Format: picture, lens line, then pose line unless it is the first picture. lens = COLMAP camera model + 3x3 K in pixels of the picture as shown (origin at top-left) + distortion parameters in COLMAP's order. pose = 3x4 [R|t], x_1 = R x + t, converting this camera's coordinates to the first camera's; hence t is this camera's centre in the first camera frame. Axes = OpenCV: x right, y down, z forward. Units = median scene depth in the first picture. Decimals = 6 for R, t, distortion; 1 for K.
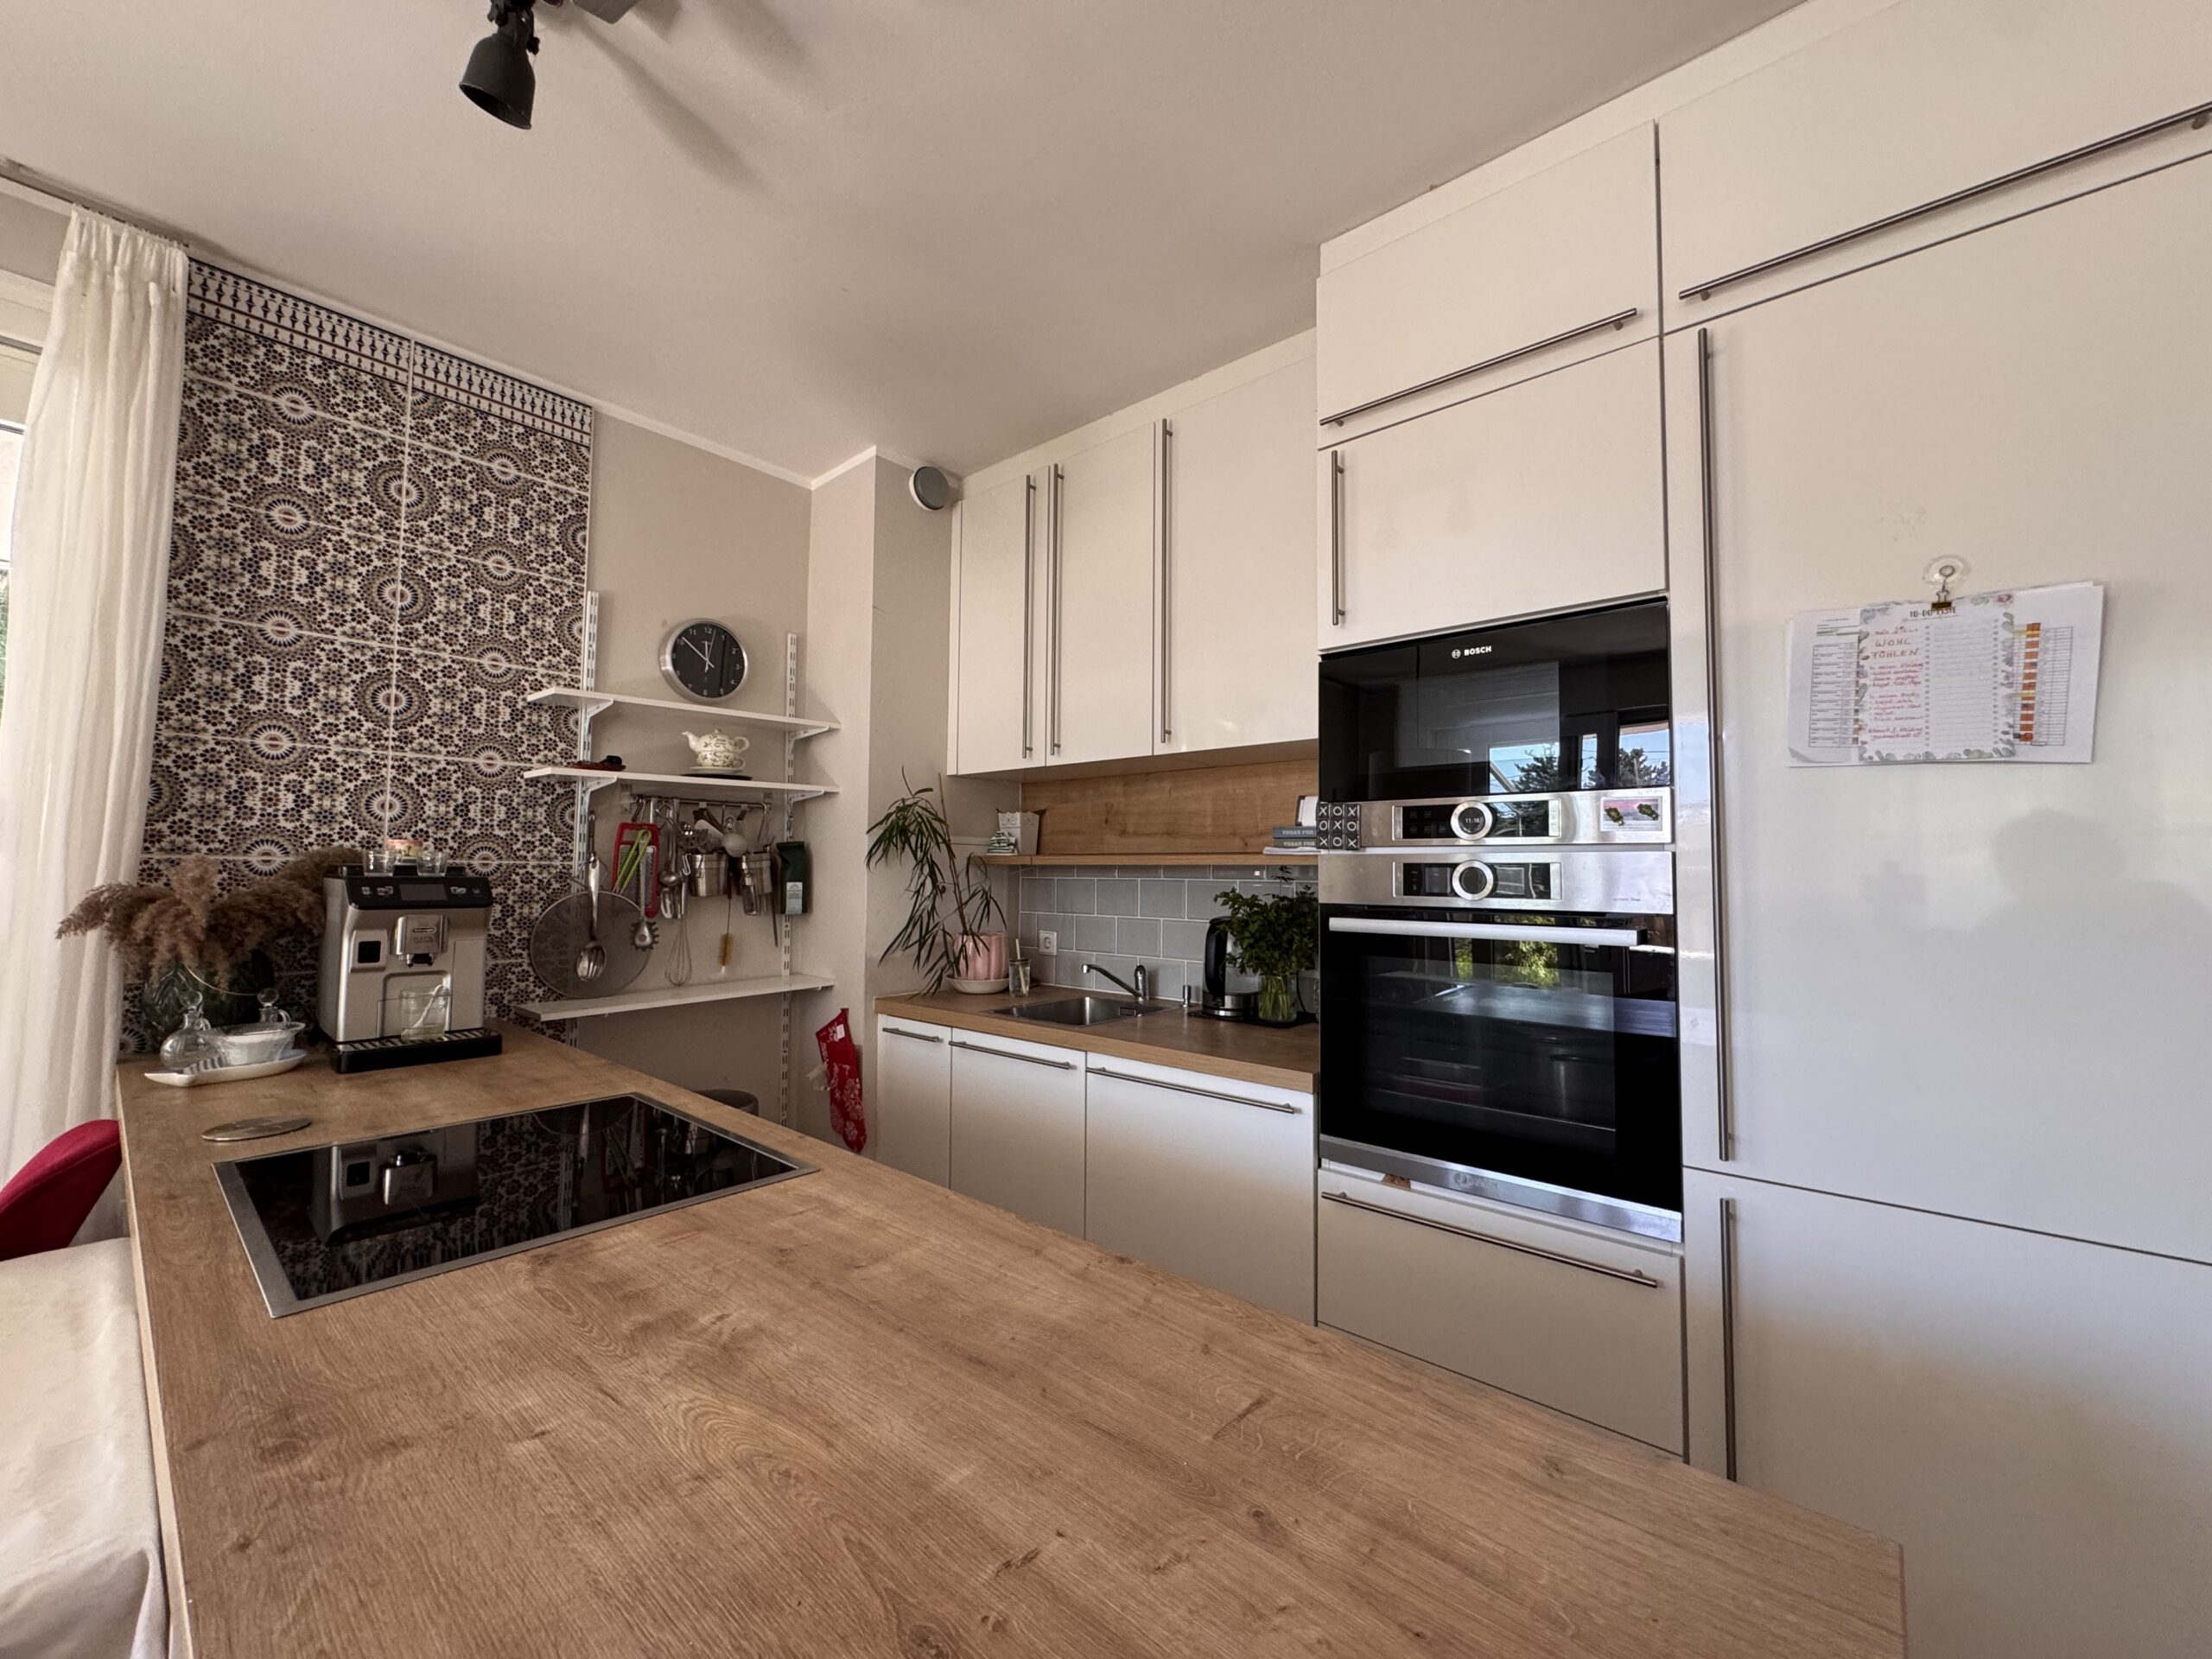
lens RADIAL K [[884.5, 0, 1105.2], [0, 884.5, 827.9], [0, 0, 1]] dist [-0.004043, 0.000361]
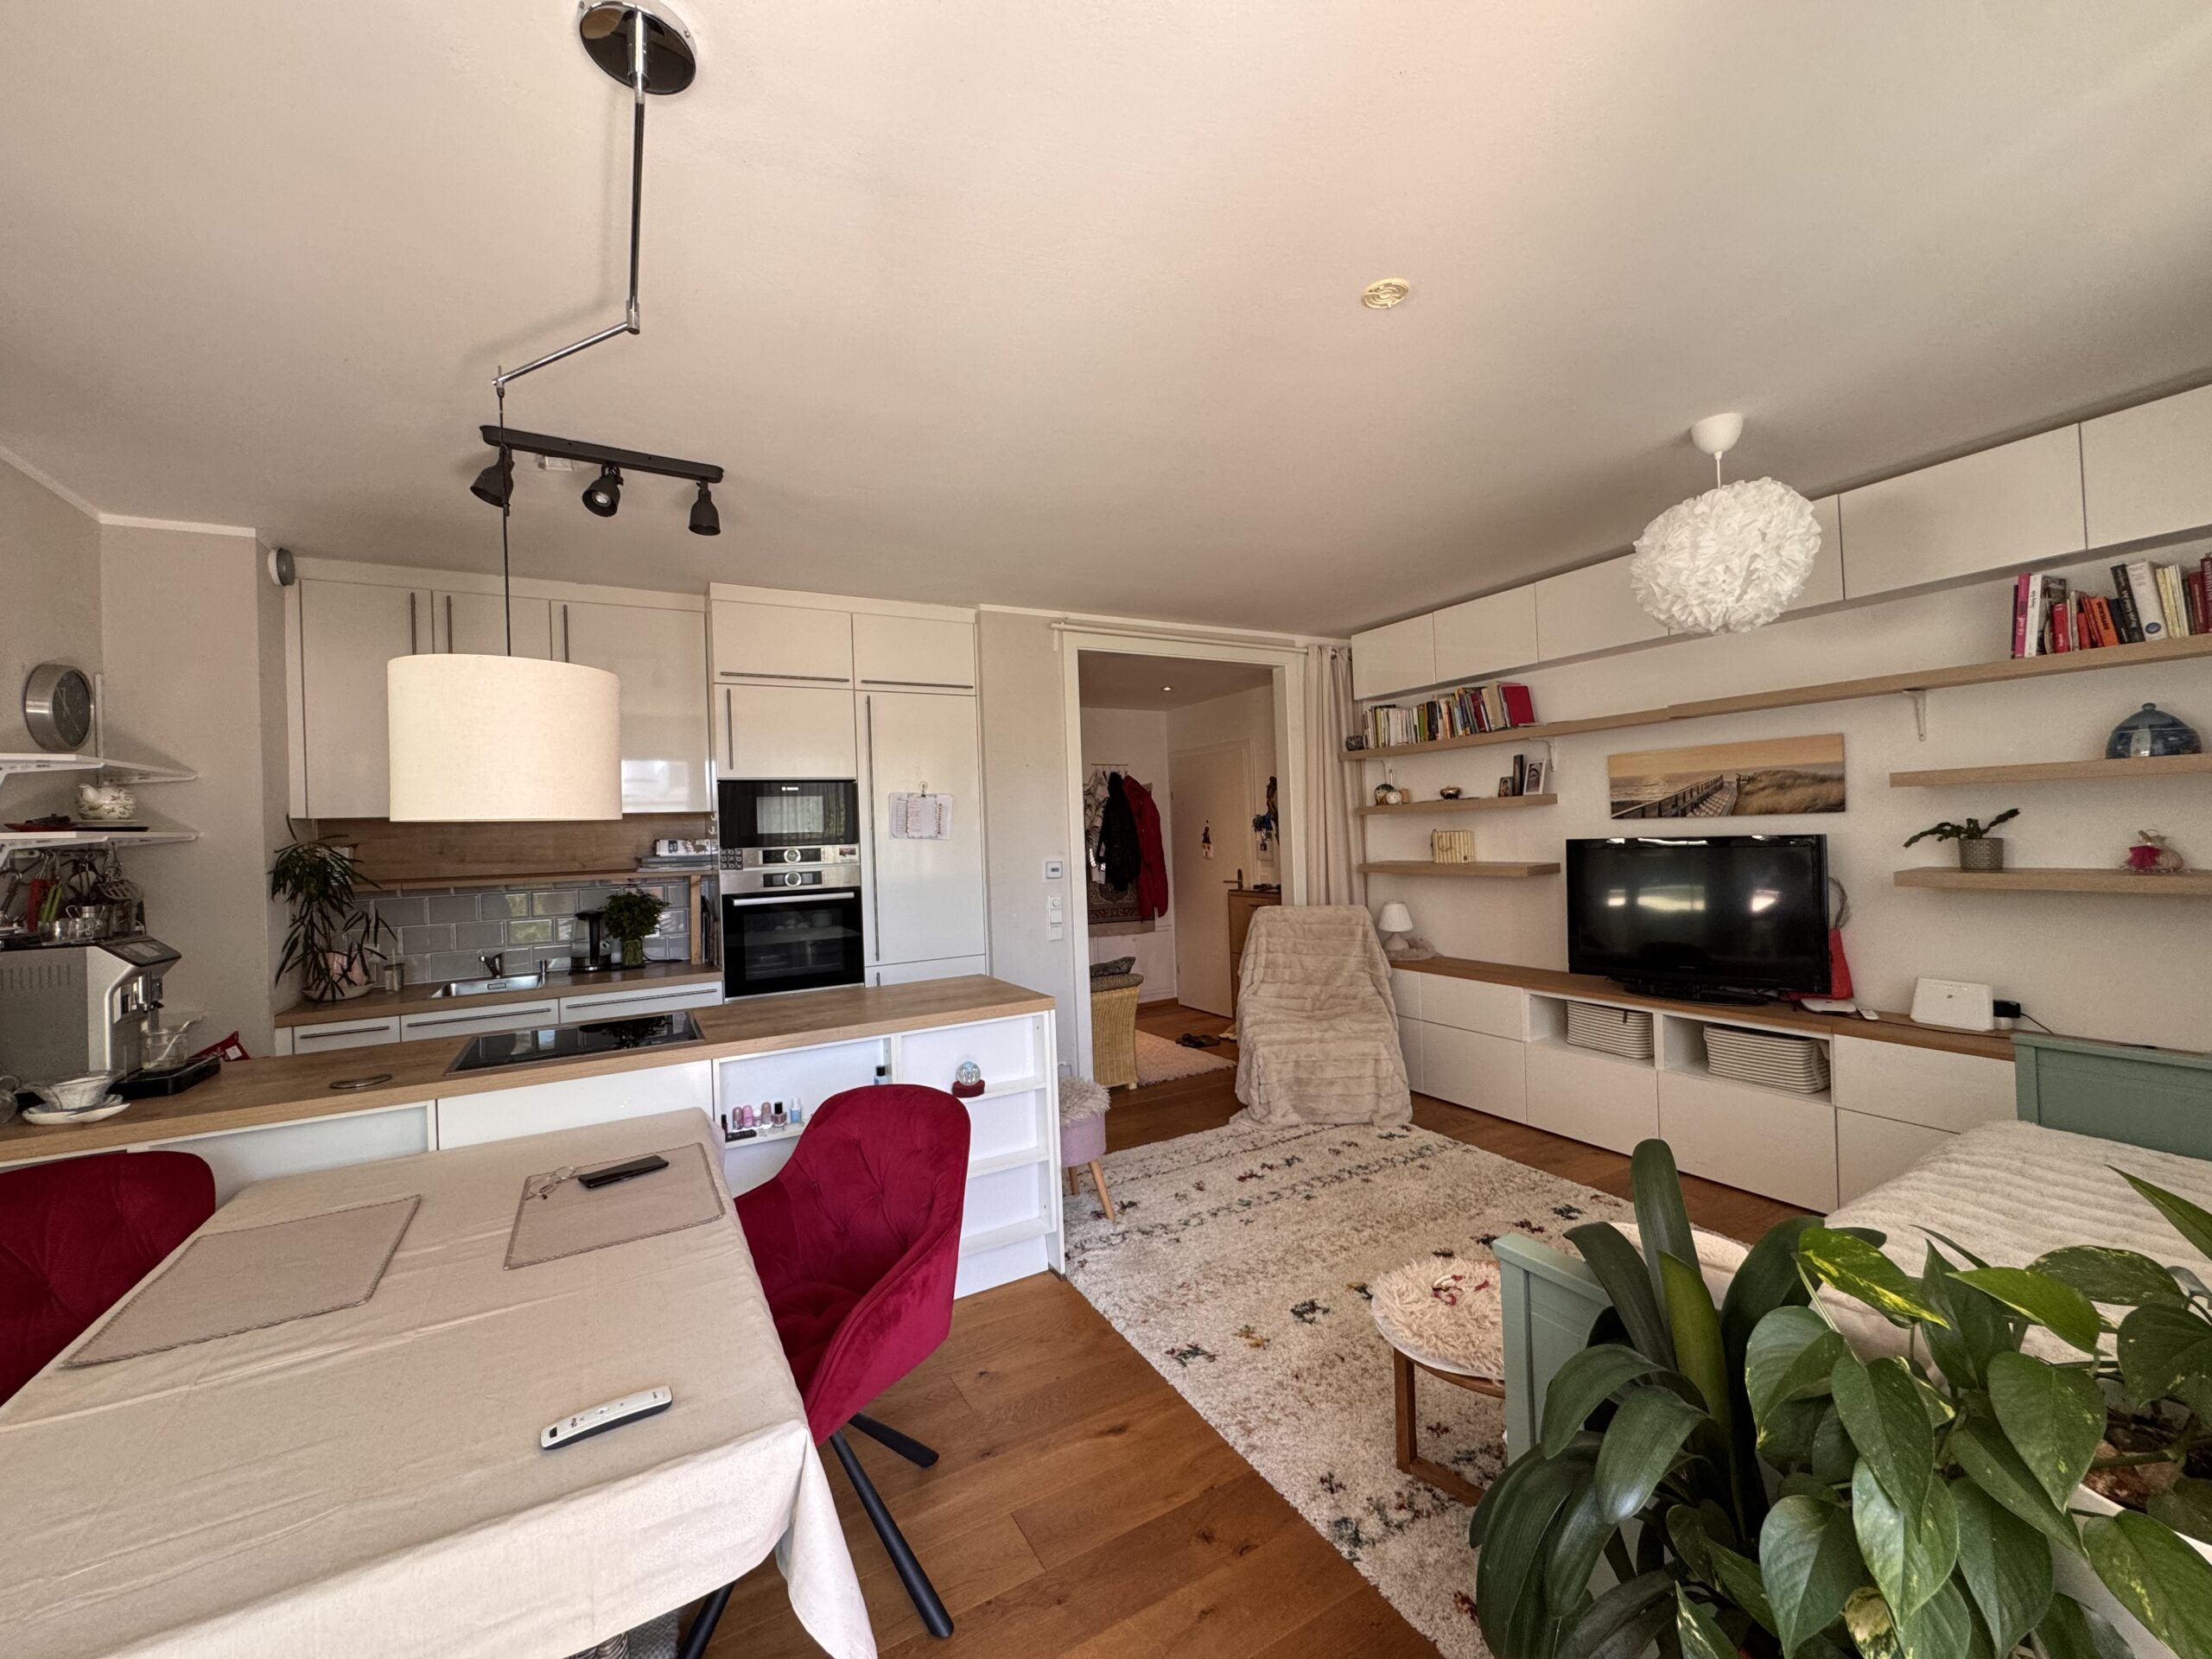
lens RADIAL K [[884.5, 0, 1105.2], [0, 884.5, 827.9], [0, 0, 1]] dist [-0.004043, 0.000361]
pose [[0.334633, -0.014414, 0.942238, -1.083913], [-0.007682, 0.999808, 0.018023, -0.091433], [-0.942317, -0.013269, 0.334458, -0.451960]]
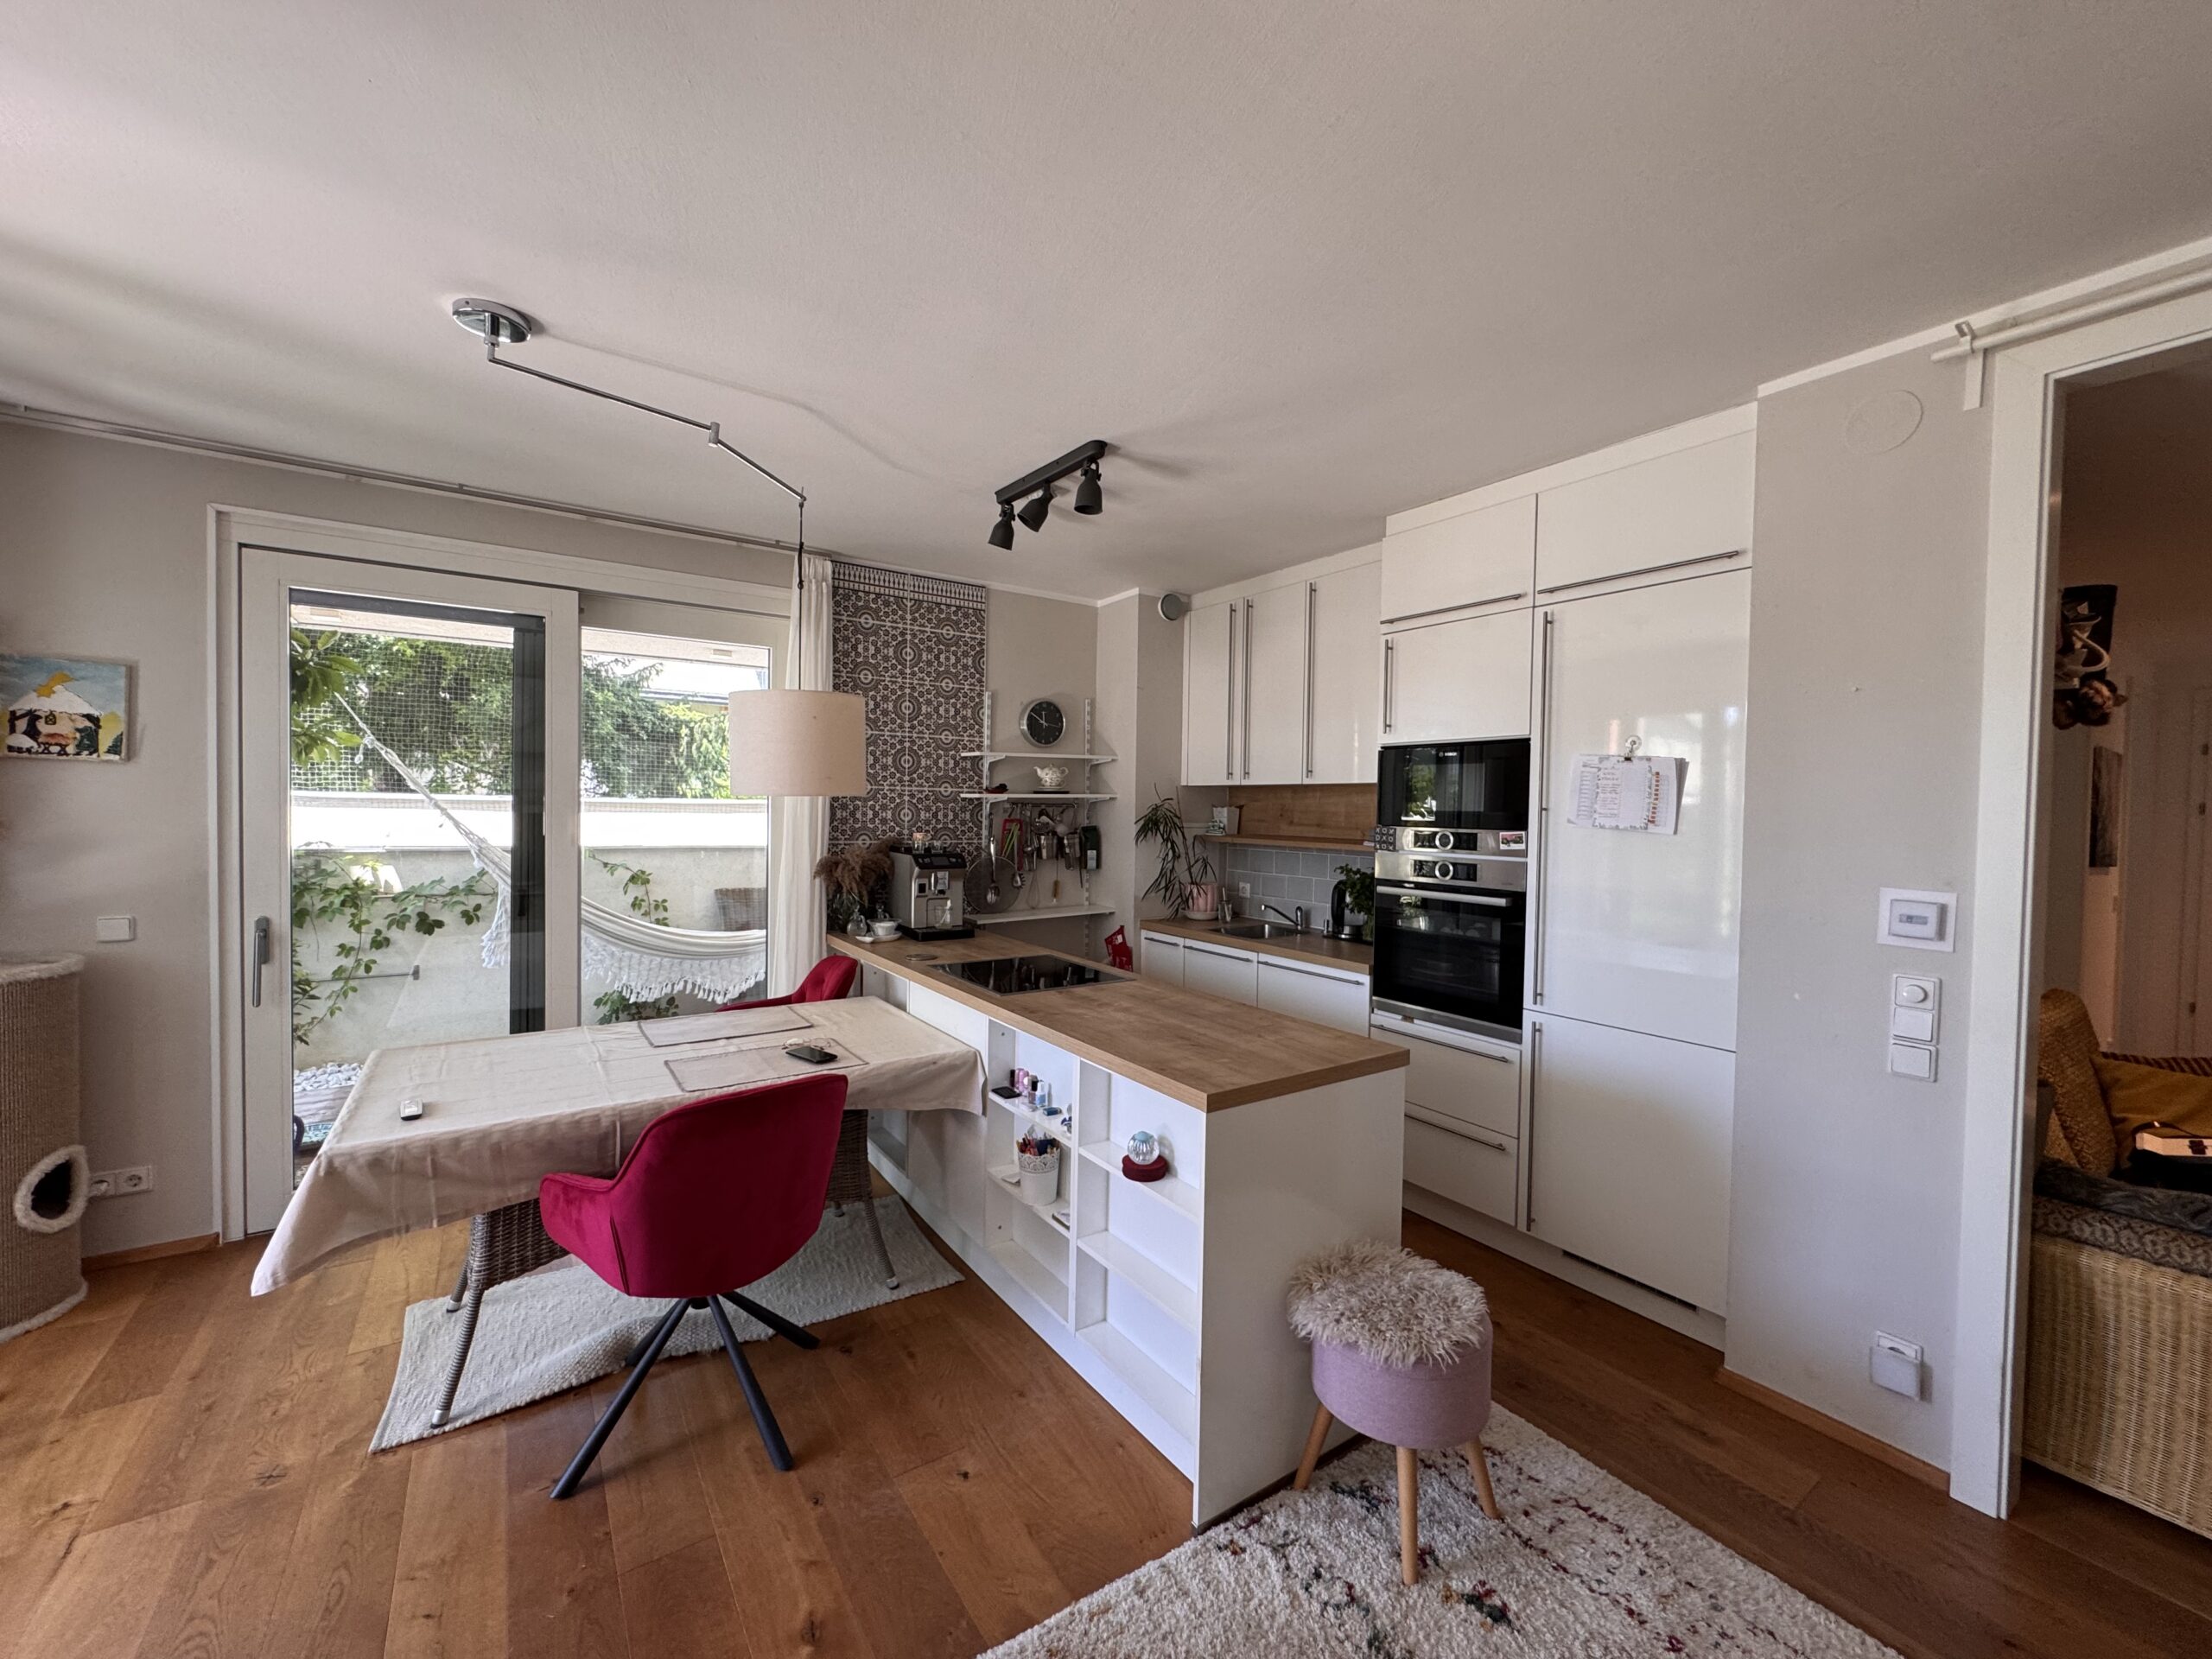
lens RADIAL K [[884.1, 0, 1106.8], [0, 884.1, 826.6], [0, 0, 1]] dist [-0.002570, 0.000055]
pose [[0.967863, 0.012362, -0.251175, 0.114842], [0.005309, 0.997564, 0.069554, -0.116758], [0.251423, -0.068652, 0.965439, -0.713688]]
